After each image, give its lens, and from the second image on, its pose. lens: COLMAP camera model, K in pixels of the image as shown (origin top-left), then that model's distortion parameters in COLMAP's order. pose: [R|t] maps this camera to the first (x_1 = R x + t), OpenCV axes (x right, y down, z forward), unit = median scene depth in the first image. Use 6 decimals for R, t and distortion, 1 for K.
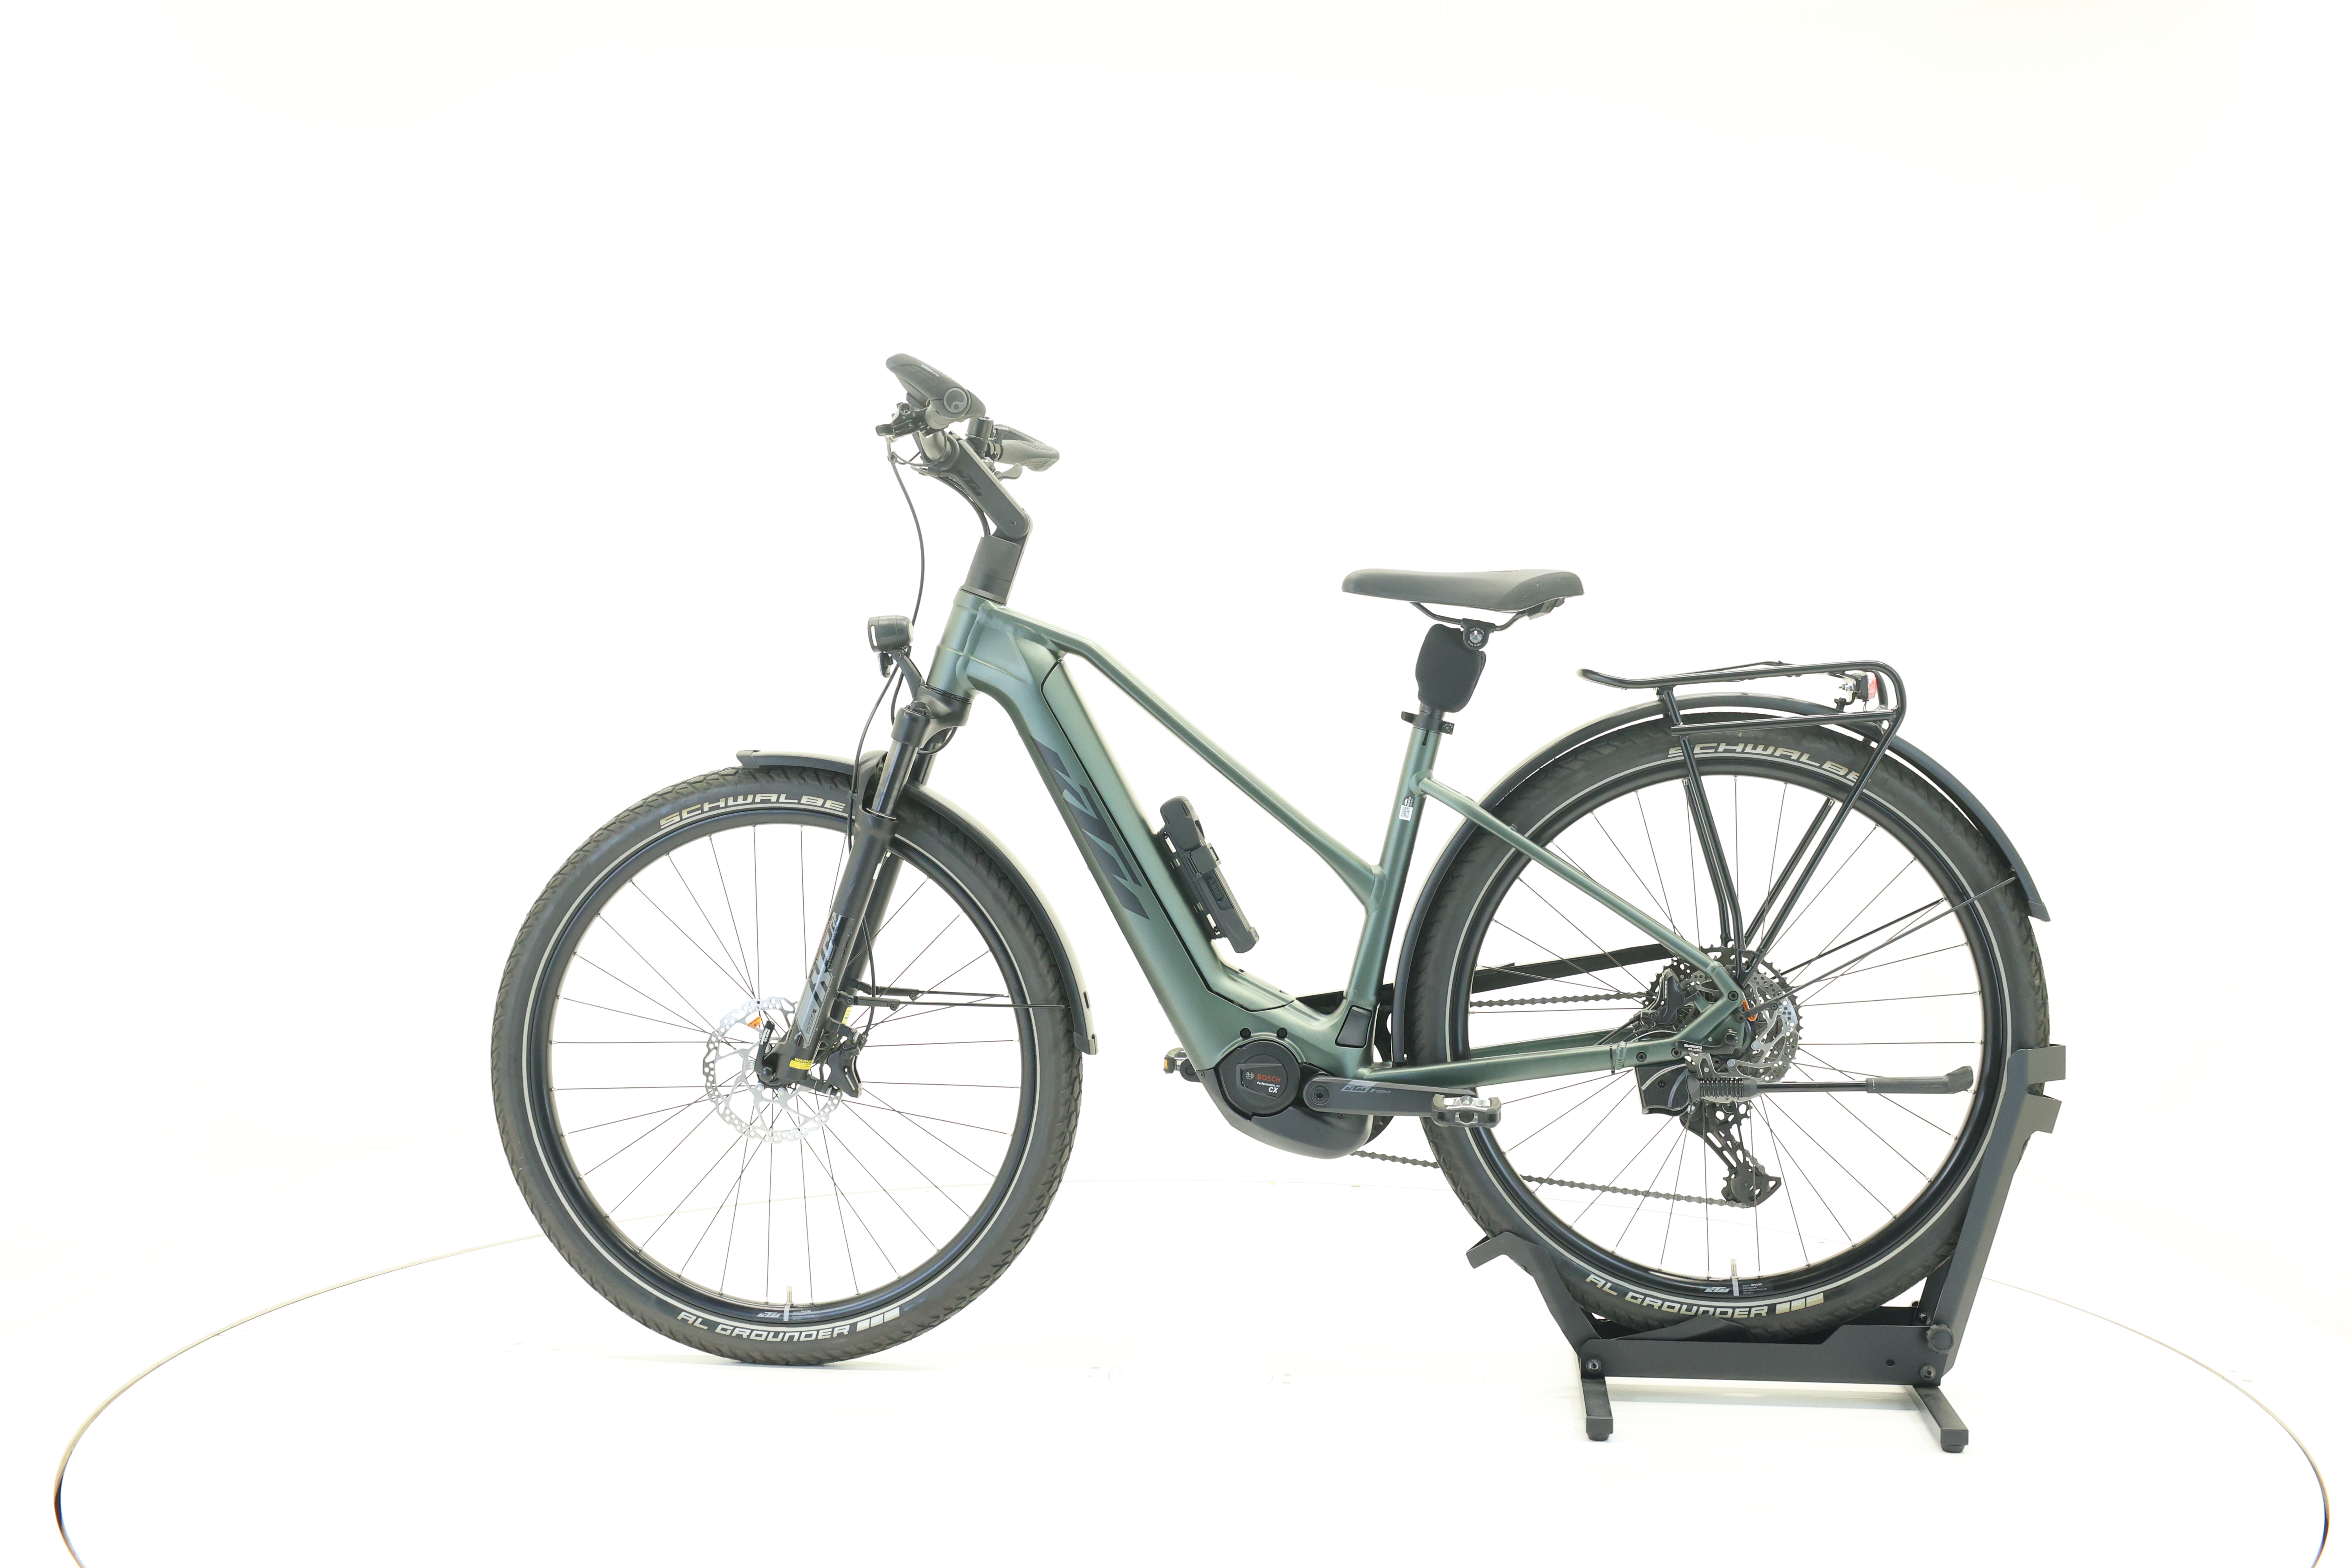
lens RADIAL K [[2609.6, 0, 1176.0], [0, 2609.6, 784.0], [0, 0, 1]] dist [0.004198, -0.005099]
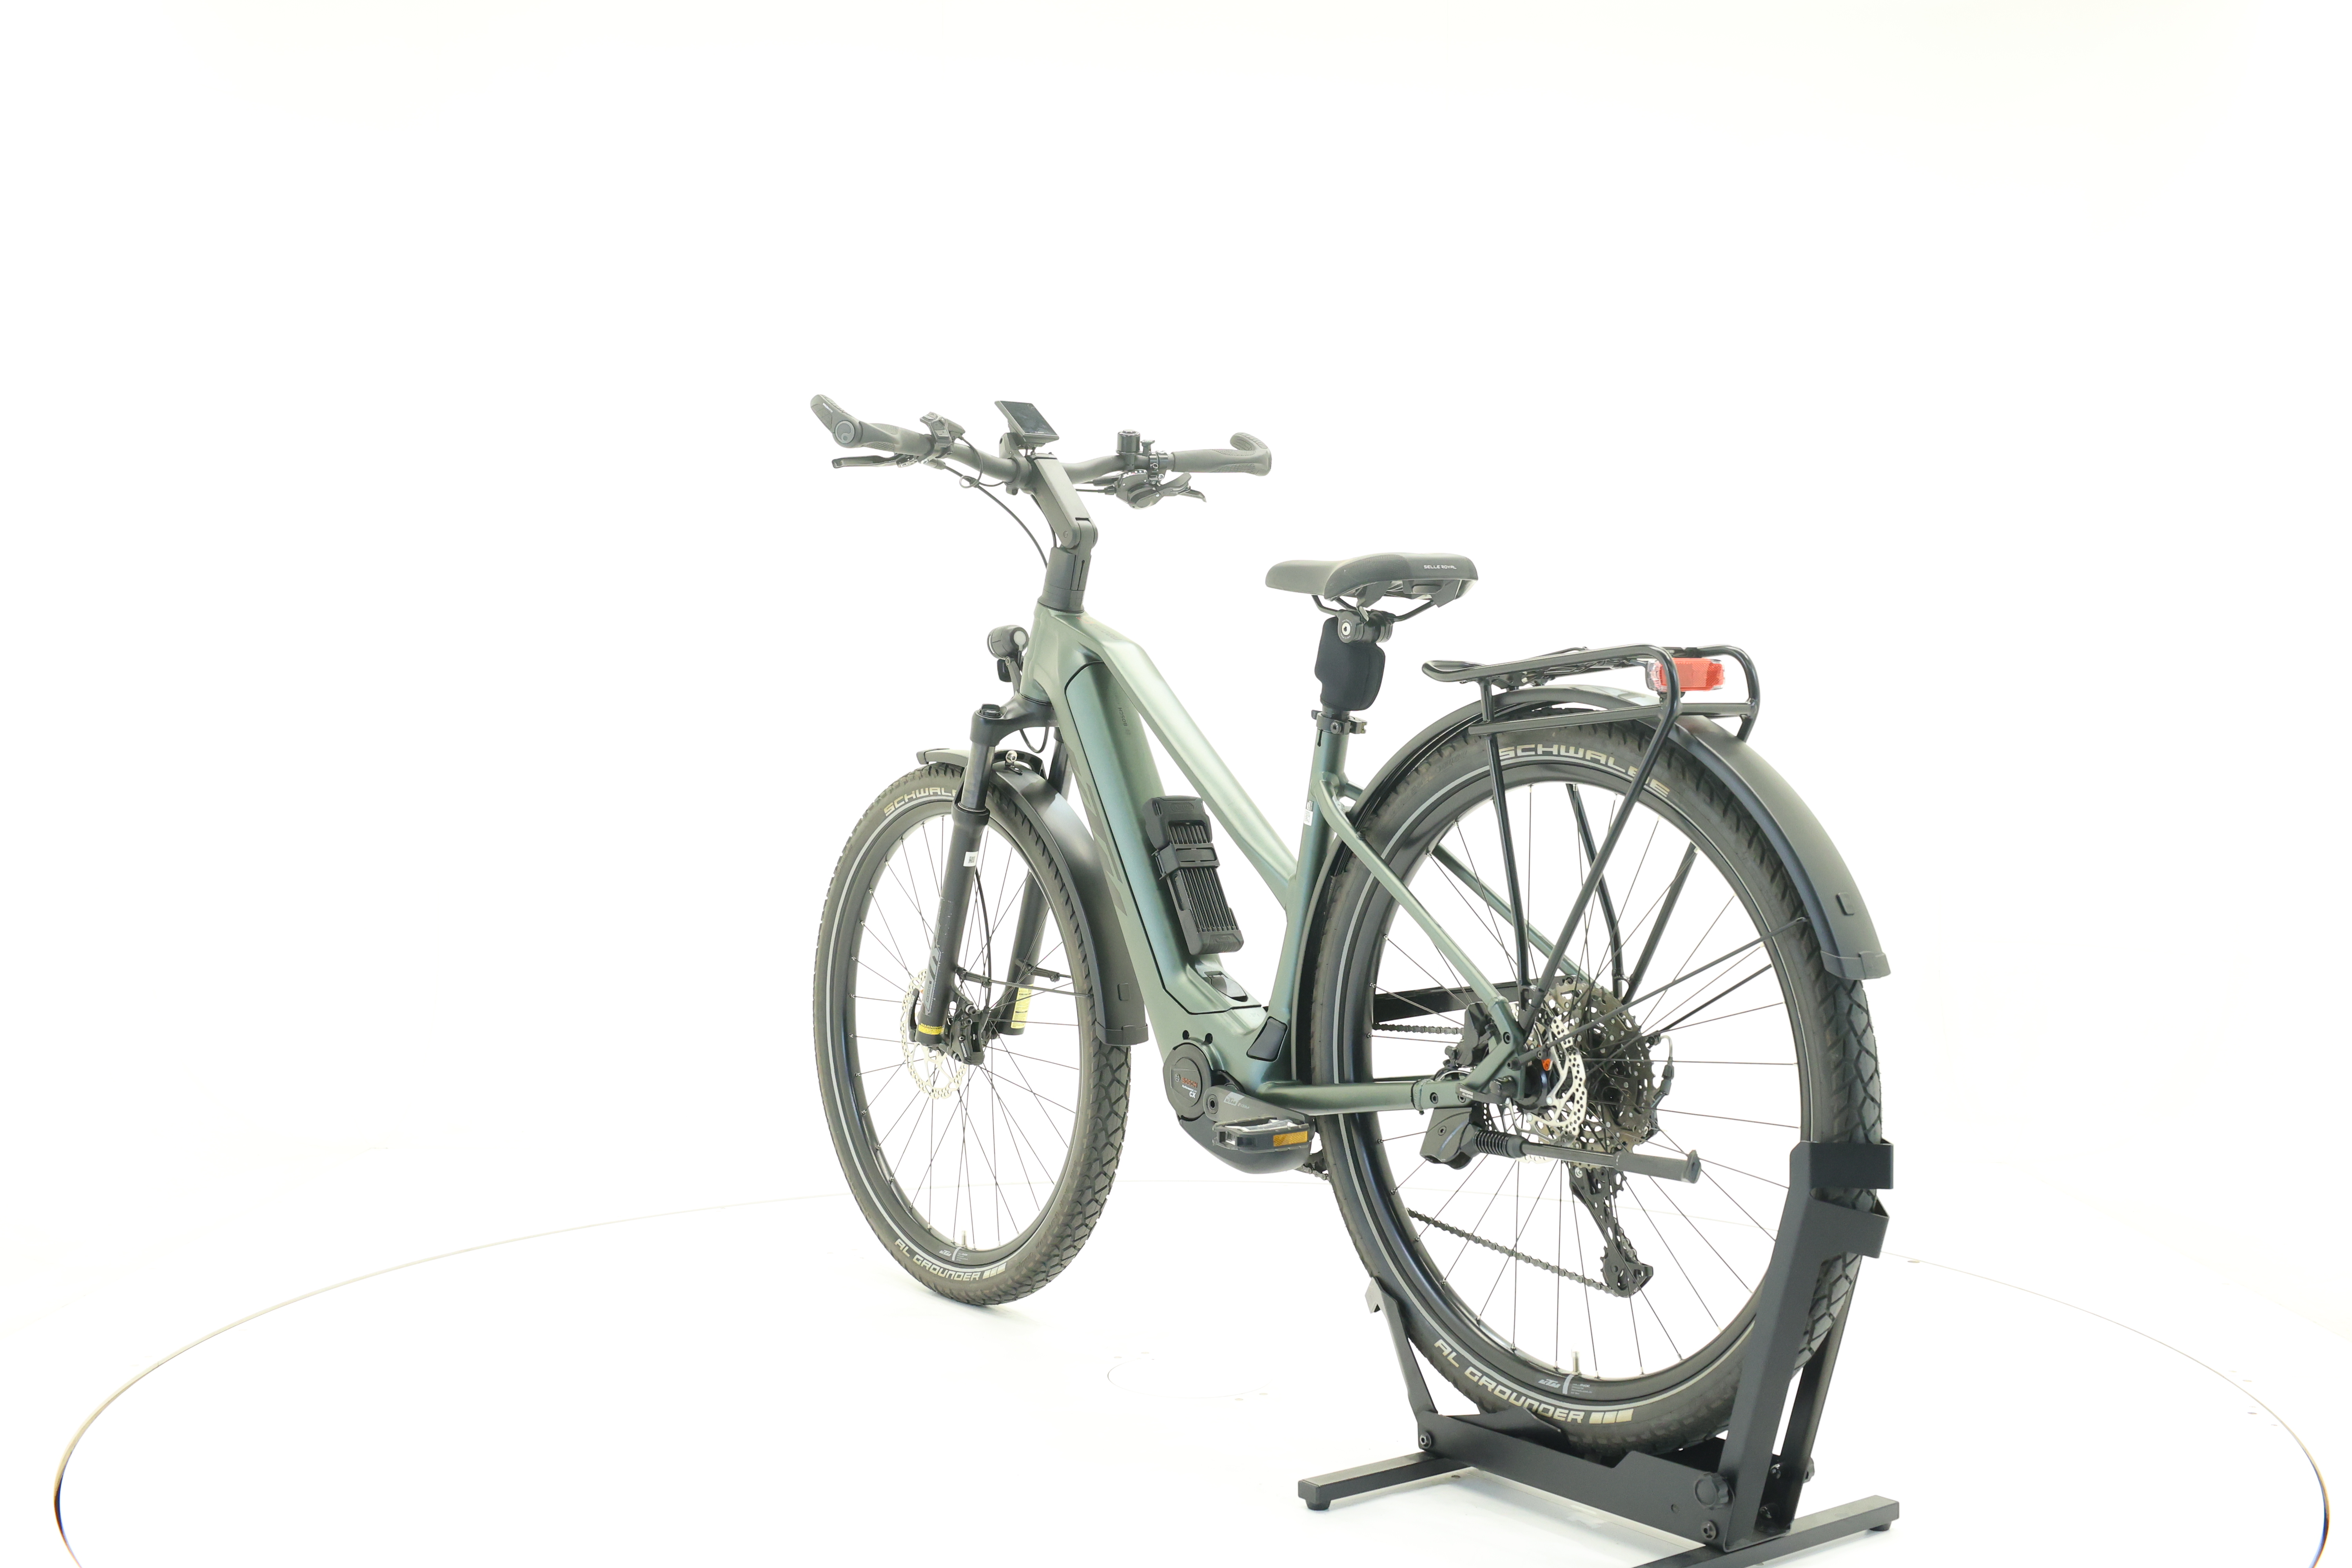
lens RADIAL K [[2609.6, 0, 1176.0], [0, 2609.6, 784.0], [0, 0, 1]] dist [0.004198, -0.005099]
pose [[0.653949, 0.011150, -0.756456, 0.768303], [-0.010631, 0.999928, 0.005548, -0.005880], [0.756464, 0.004414, 0.654021, 0.345825]]
